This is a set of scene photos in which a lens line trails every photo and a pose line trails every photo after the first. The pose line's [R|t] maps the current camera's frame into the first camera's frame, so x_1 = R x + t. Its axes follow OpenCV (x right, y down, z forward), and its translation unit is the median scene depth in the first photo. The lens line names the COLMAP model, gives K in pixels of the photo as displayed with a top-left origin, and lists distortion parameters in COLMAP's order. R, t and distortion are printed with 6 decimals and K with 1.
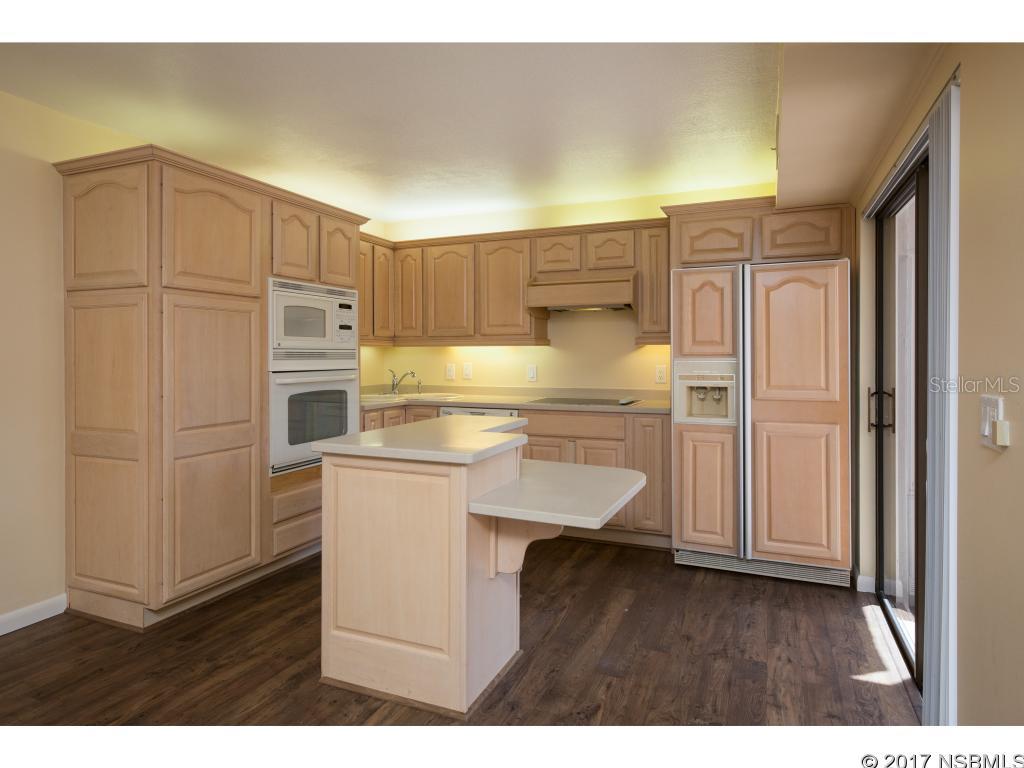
lens RADIAL K [[587.0, 0, 522.9], [0, 587.0, 356.5], [0, 0, 1]] dist [0.003991, -0.007960]
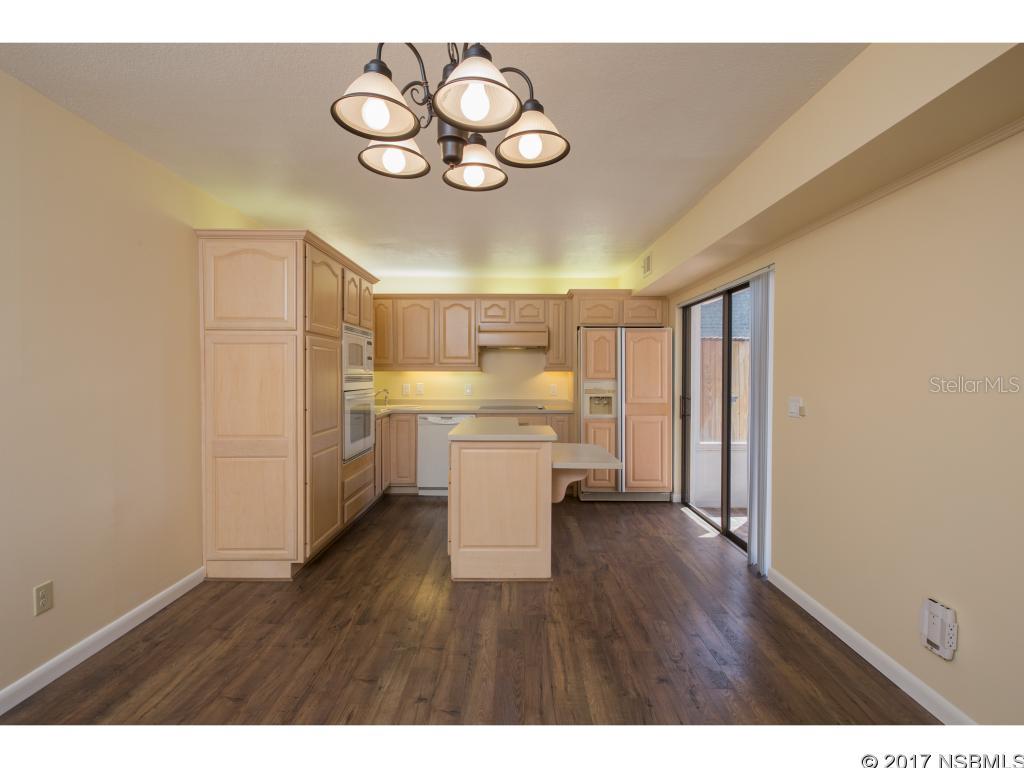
lens RADIAL K [[464.3, 0, 521.7], [0, 464.3, 378.7], [0, 0, 1]] dist [-0.008313, -0.000324]
pose [[0.915480, -0.000883, 0.402362, -0.472451], [-0.002029, 0.999975, 0.006811, -0.011394], [-0.402358, -0.007052, 0.915455, -0.170166]]
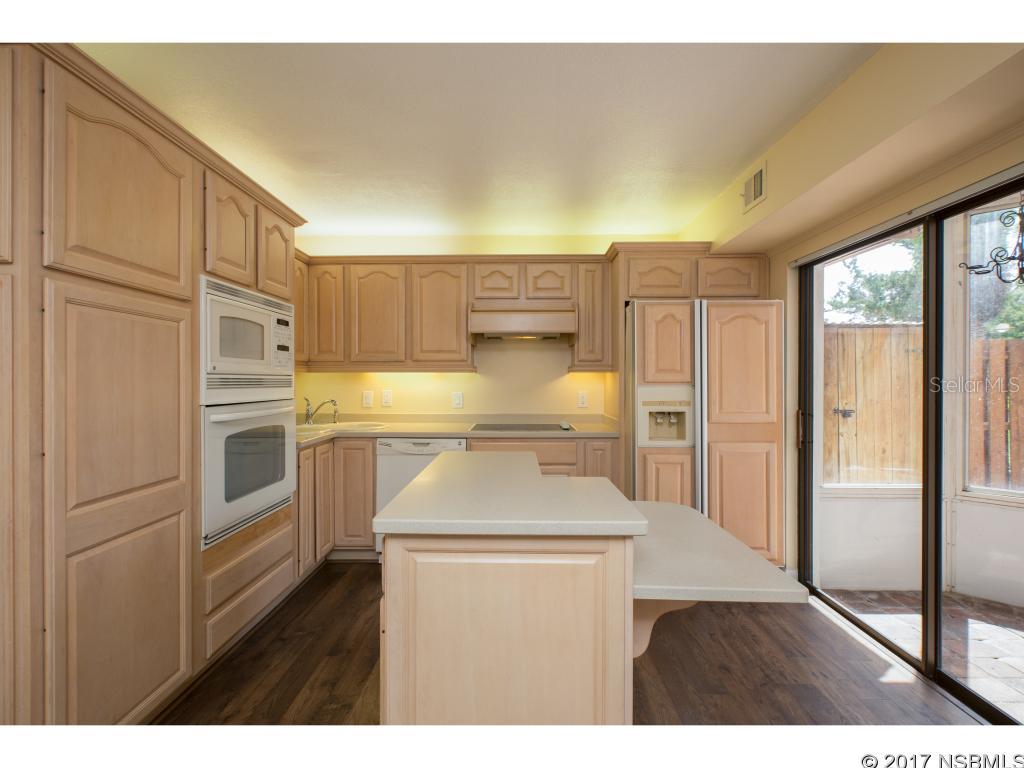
lens RADIAL K [[464.3, 0, 503.0], [0, 464.3, 382.0], [0, 0, 1]] dist [-0.008313, -0.000324]
pose [[0.934352, 0.000747, 0.356350, -0.280178], [-0.000925, 1.000000, 0.000329, -0.003530], [-0.356350, -0.000637, 0.934353, 0.328304]]
